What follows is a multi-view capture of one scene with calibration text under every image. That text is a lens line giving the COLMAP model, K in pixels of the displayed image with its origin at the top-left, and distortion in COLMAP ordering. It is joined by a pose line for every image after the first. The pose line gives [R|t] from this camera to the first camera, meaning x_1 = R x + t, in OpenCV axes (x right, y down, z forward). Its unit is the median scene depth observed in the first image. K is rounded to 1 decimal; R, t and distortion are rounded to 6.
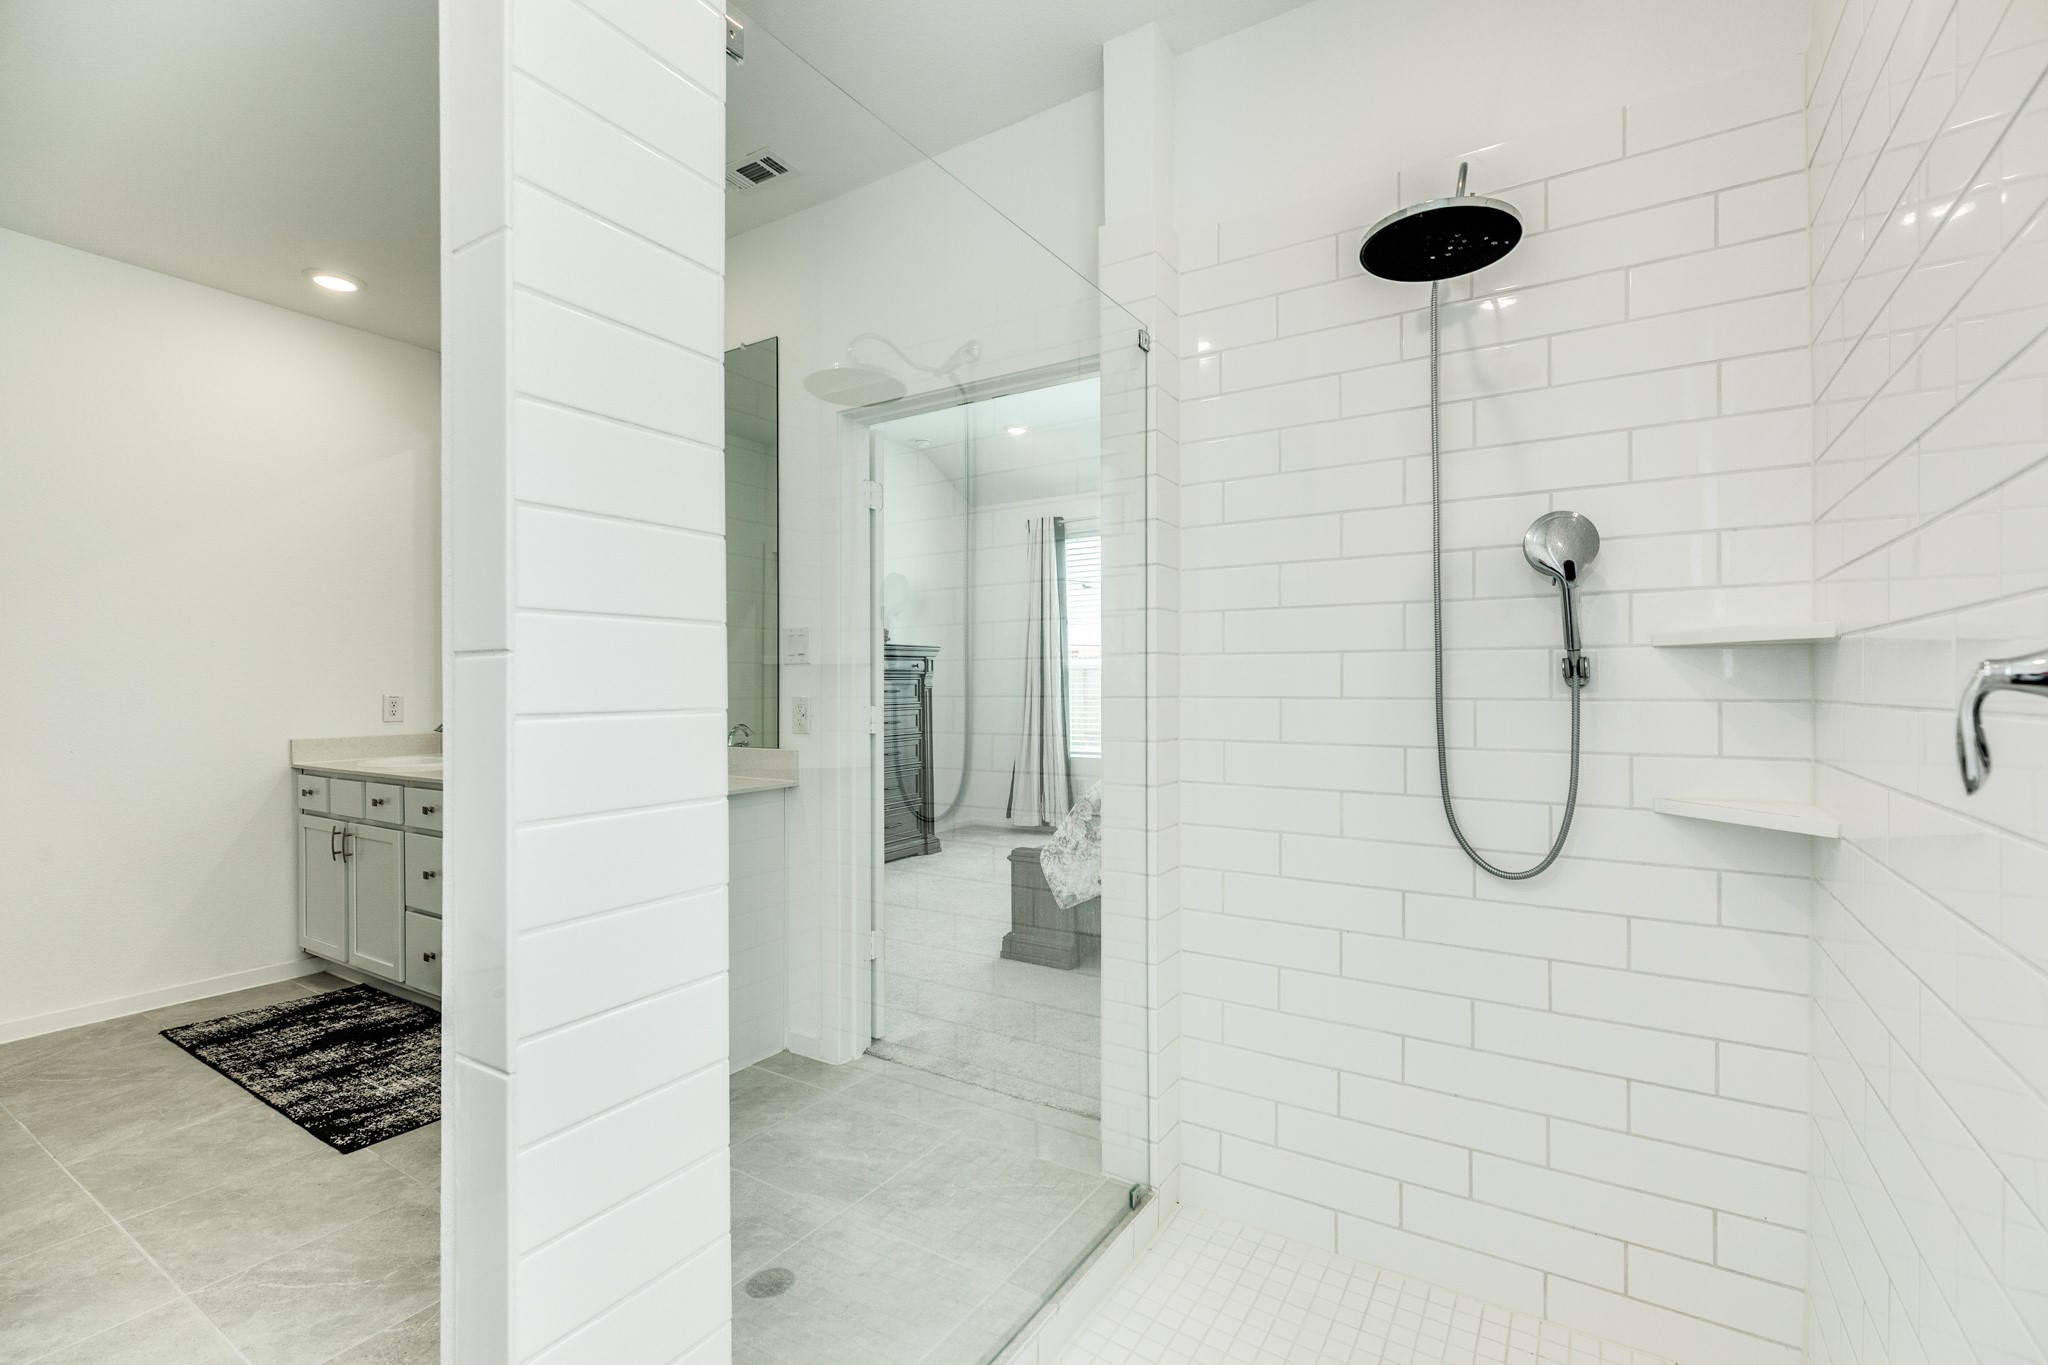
lens RADIAL K [[910.5, 0, 1018.3], [0, 910.5, 682.4], [0, 0, 1]] dist [0.005204, 0.000787]
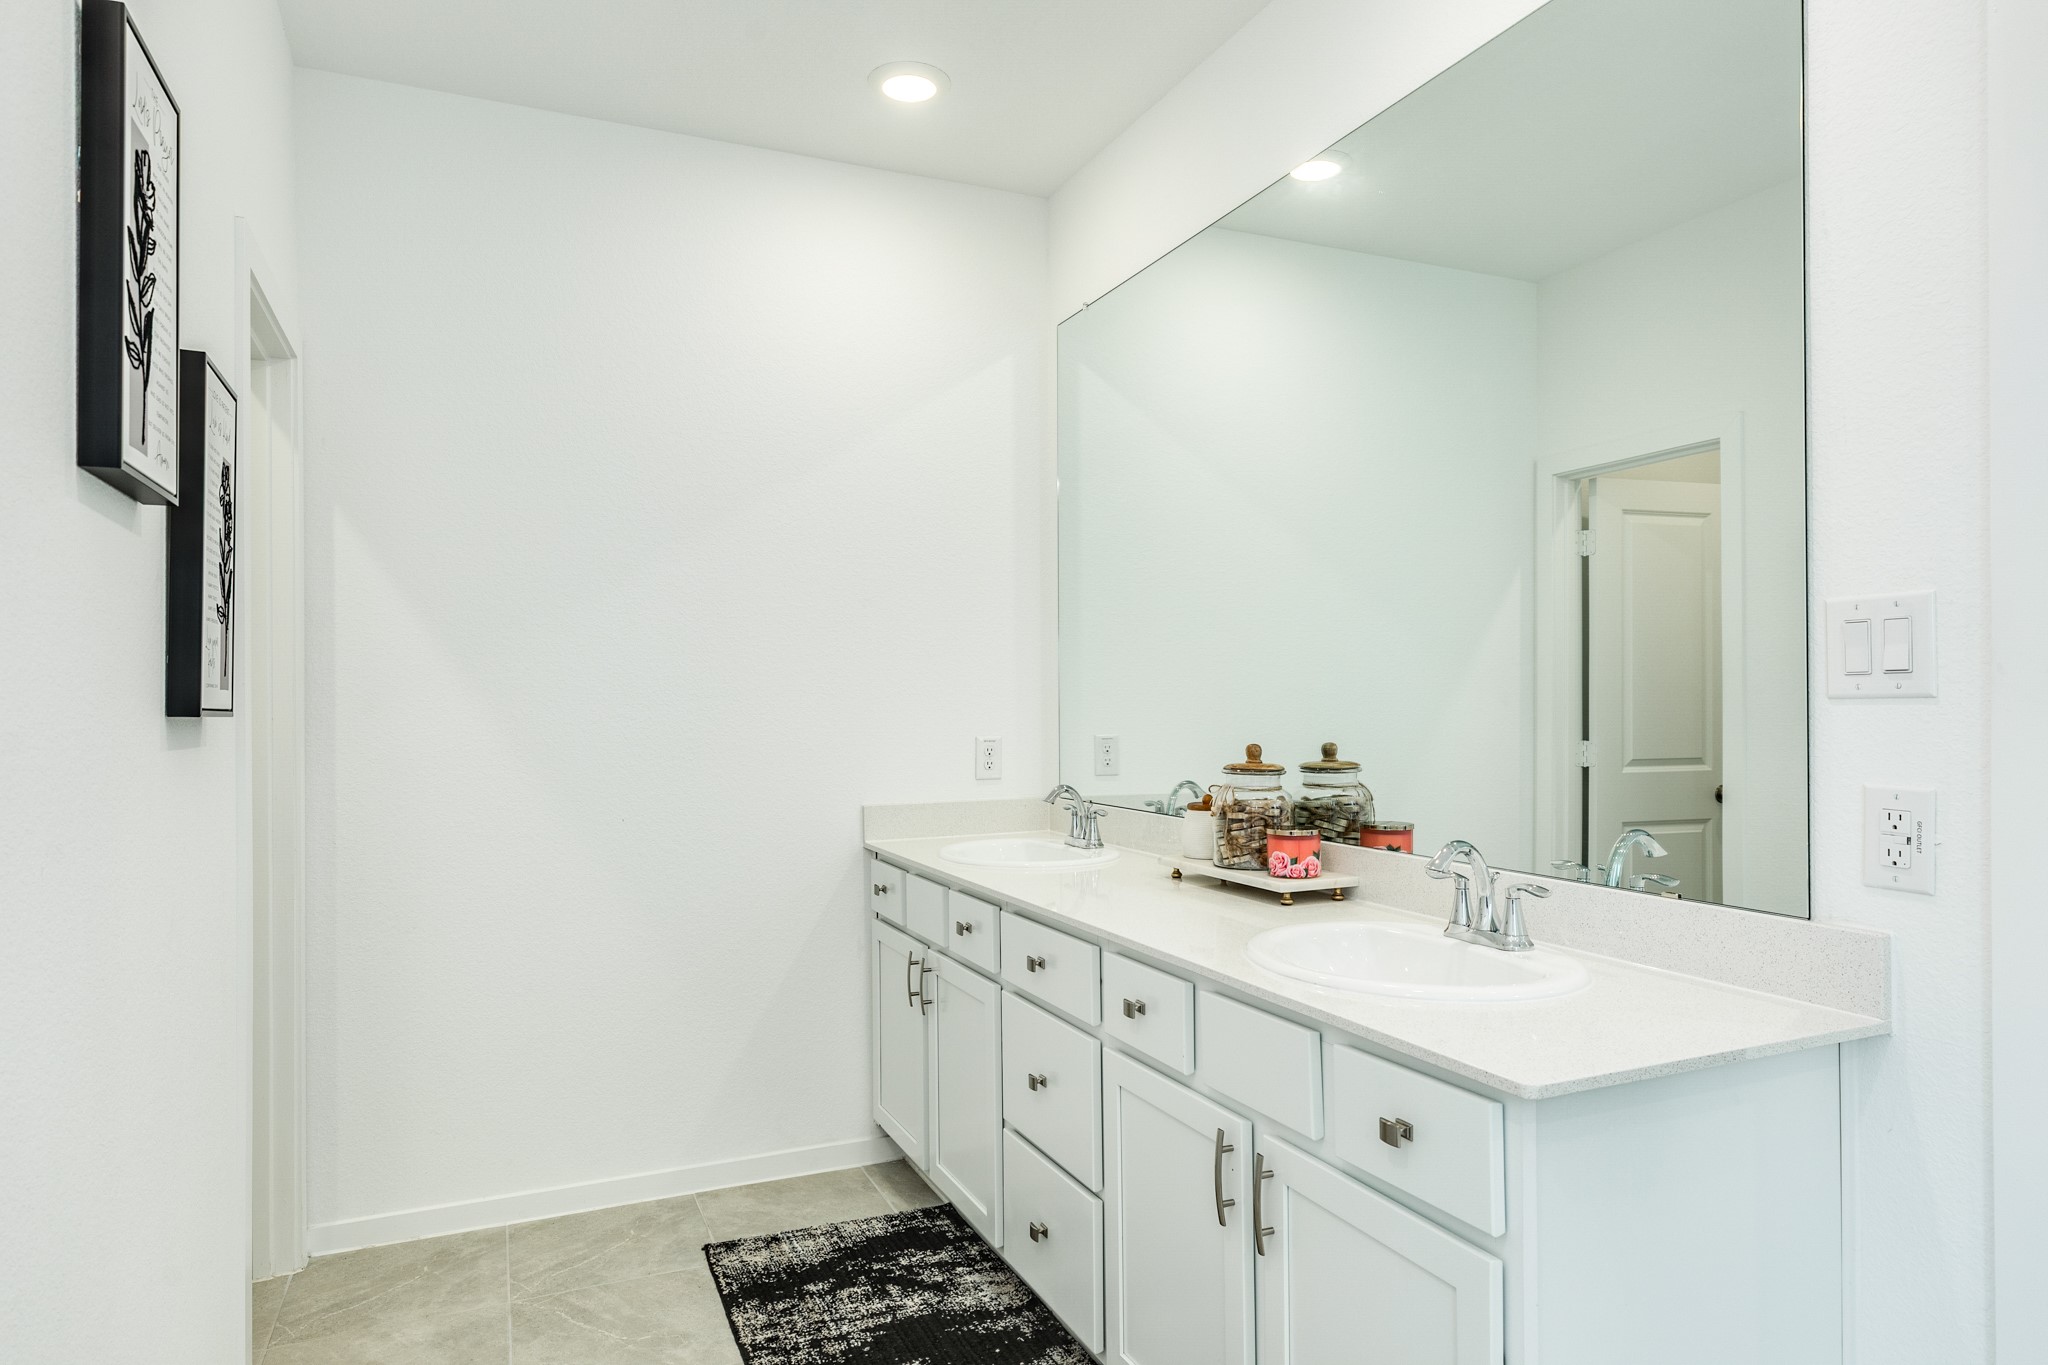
lens RADIAL K [[1211.1, 0, 1022.5], [0, 1211.1, 688.3], [0, 0, 1]] dist [-0.000610, -0.000151]
pose [[0.835887, -0.006513, -0.548863, -0.233483], [0.003225, 0.999971, -0.006953, -0.019494], [0.548892, 0.004042, 0.835884, 0.357558]]
